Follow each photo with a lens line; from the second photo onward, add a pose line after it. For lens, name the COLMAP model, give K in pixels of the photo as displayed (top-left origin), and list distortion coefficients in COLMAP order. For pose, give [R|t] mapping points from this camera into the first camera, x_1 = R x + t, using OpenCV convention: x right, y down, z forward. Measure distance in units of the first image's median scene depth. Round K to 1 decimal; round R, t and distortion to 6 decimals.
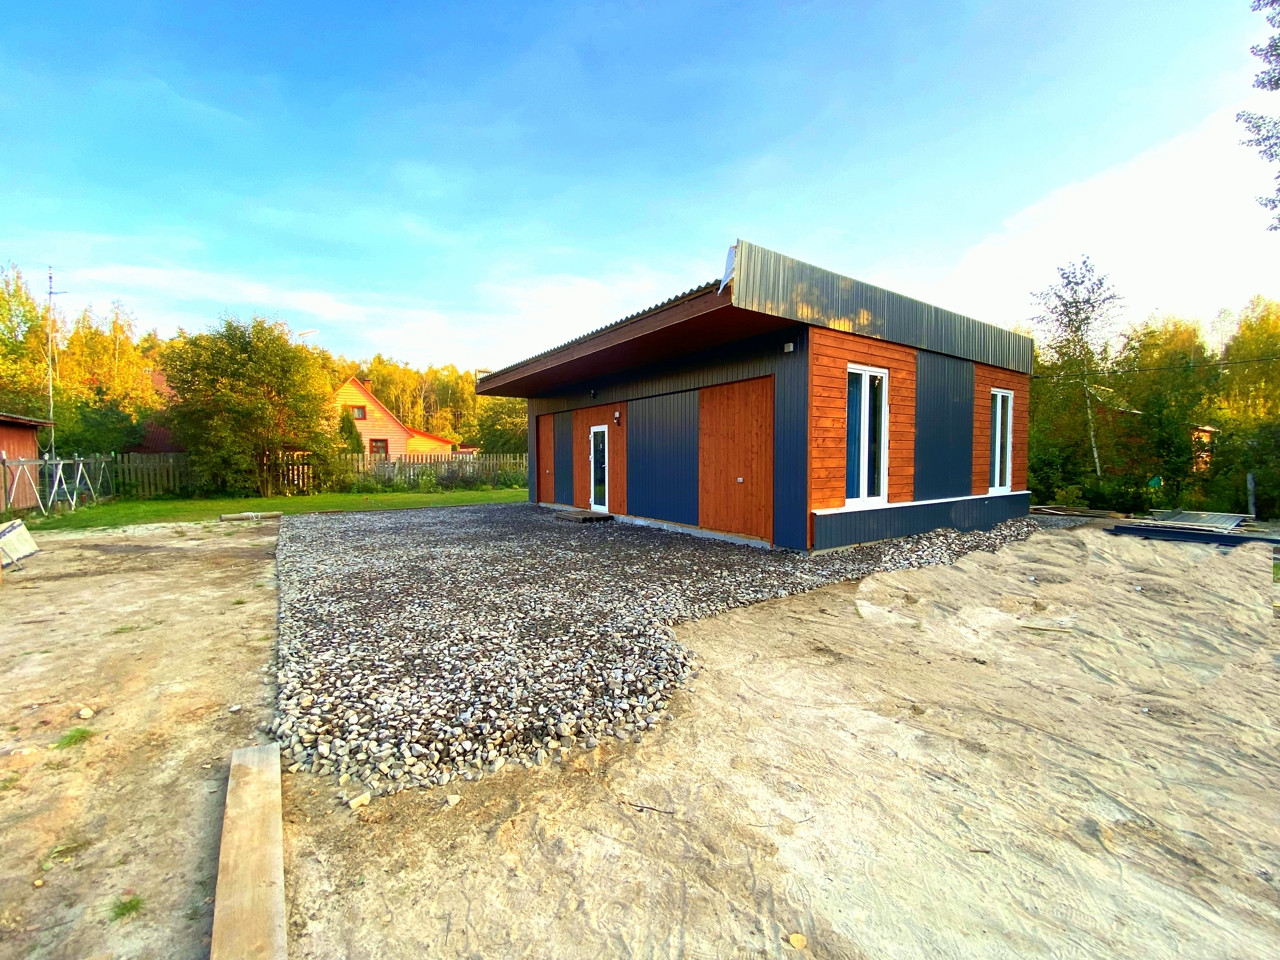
lens RADIAL K [[518.6, 0, 640.0], [0, 518.6, 480.0], [0, 0, 1]] dist [0.007101, -0.013219]
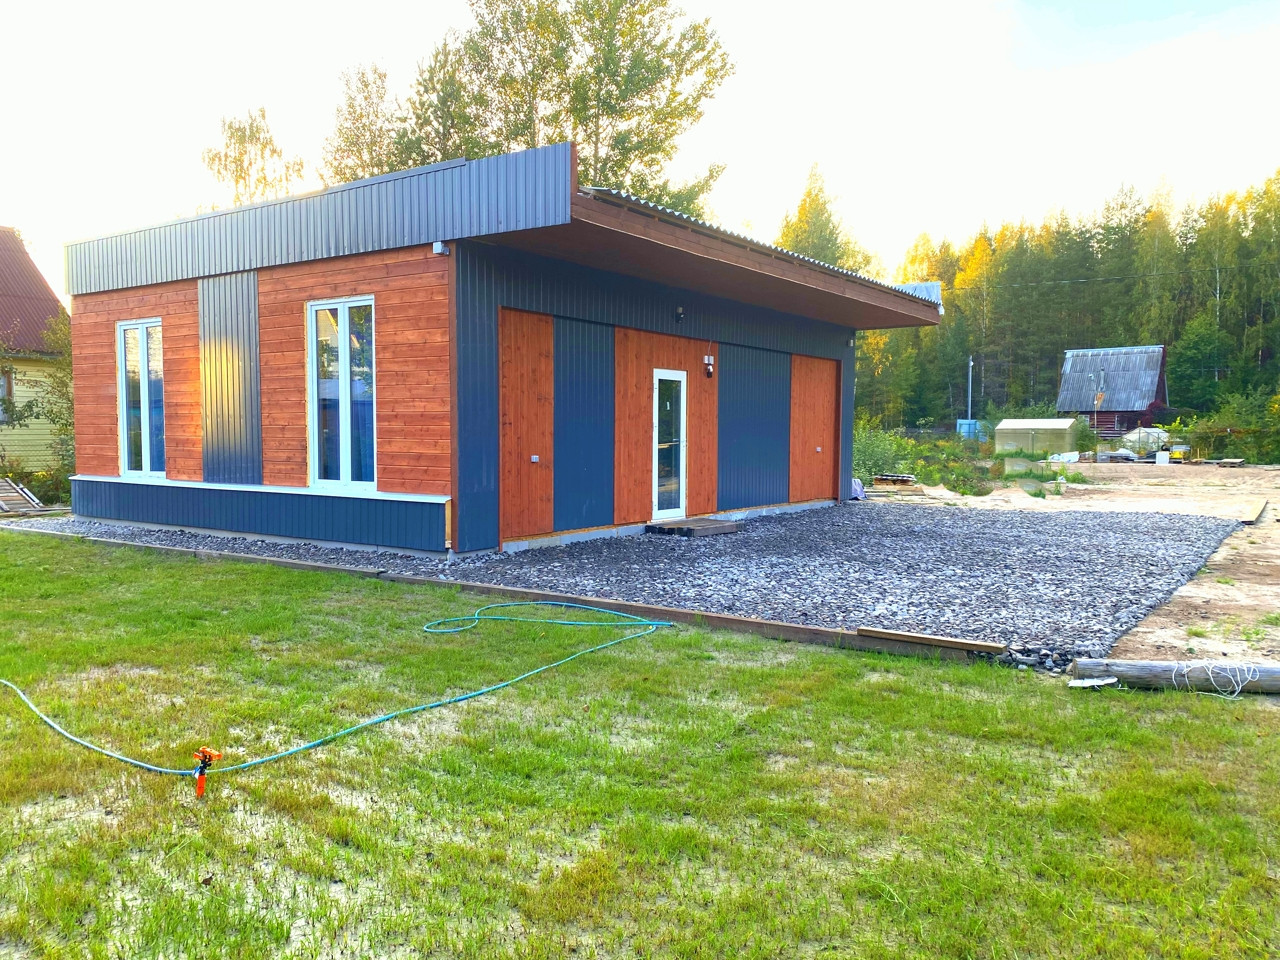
lens RADIAL K [[963.8, 0, 640.0], [0, 963.8, 480.0], [0, 0, 1]] dist [-0.000828, -0.000067]
pose [[-0.363418, -0.041393, 0.930706, -1.058019], [0.036207, 0.997630, 0.058507, -0.046748], [-0.930922, 0.054961, -0.361058, 1.416612]]
